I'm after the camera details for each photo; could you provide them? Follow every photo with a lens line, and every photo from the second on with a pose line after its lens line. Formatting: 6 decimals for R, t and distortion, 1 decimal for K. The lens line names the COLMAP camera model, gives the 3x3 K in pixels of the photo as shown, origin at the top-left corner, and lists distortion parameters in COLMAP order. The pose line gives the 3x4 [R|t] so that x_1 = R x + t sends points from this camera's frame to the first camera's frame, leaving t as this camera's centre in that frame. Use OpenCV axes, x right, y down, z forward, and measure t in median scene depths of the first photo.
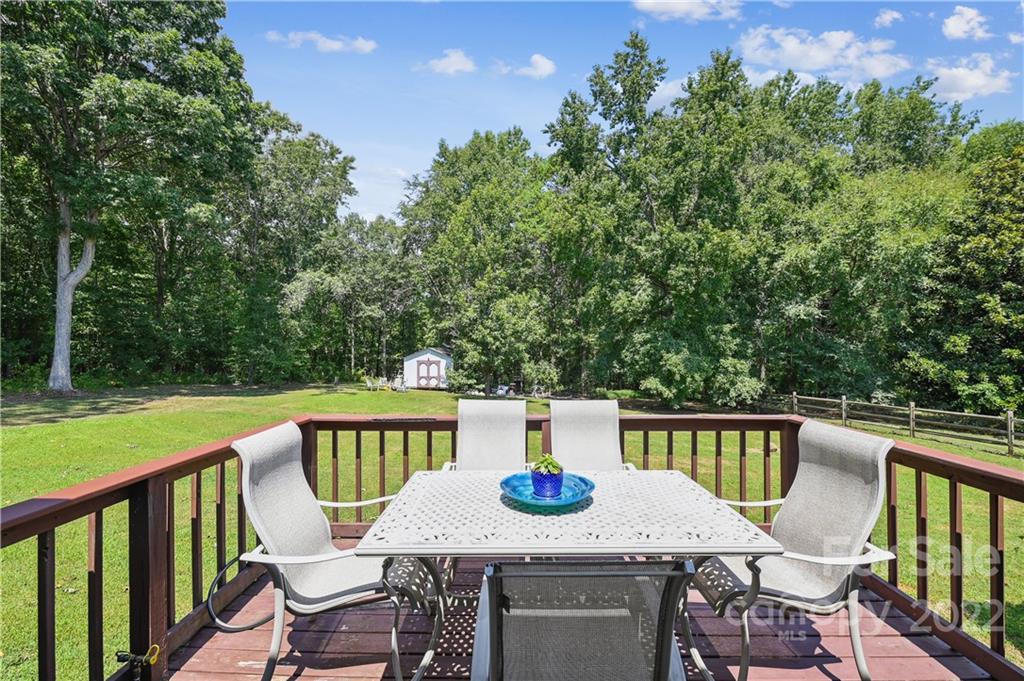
lens RADIAL K [[434.5, 0, 512.5], [0, 434.5, 344.0], [0, 0, 1]] dist [0.014417, -0.000265]
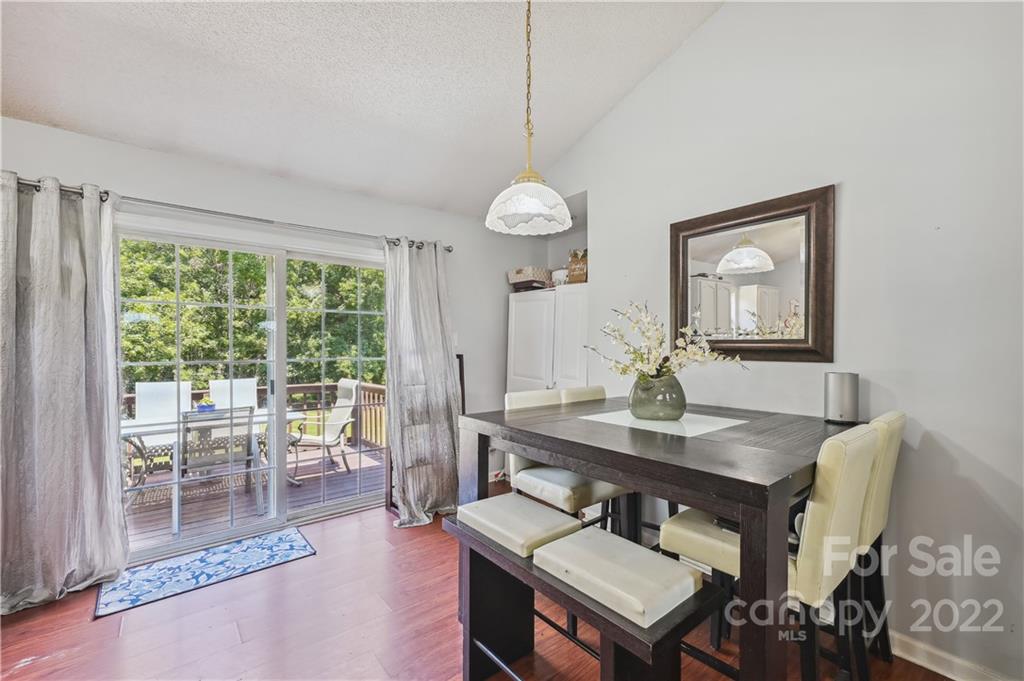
lens RADIAL K [[434.5, 0, 512.4], [0, 434.5, 345.1], [0, 0, 1]] dist [0.014417, -0.000265]
pose [[0.777857, 0.001509, 0.628440, -0.003958], [0.001839, 0.999987, -0.004677, -0.001978], [-0.628439, 0.004793, 0.777844, -0.141787]]
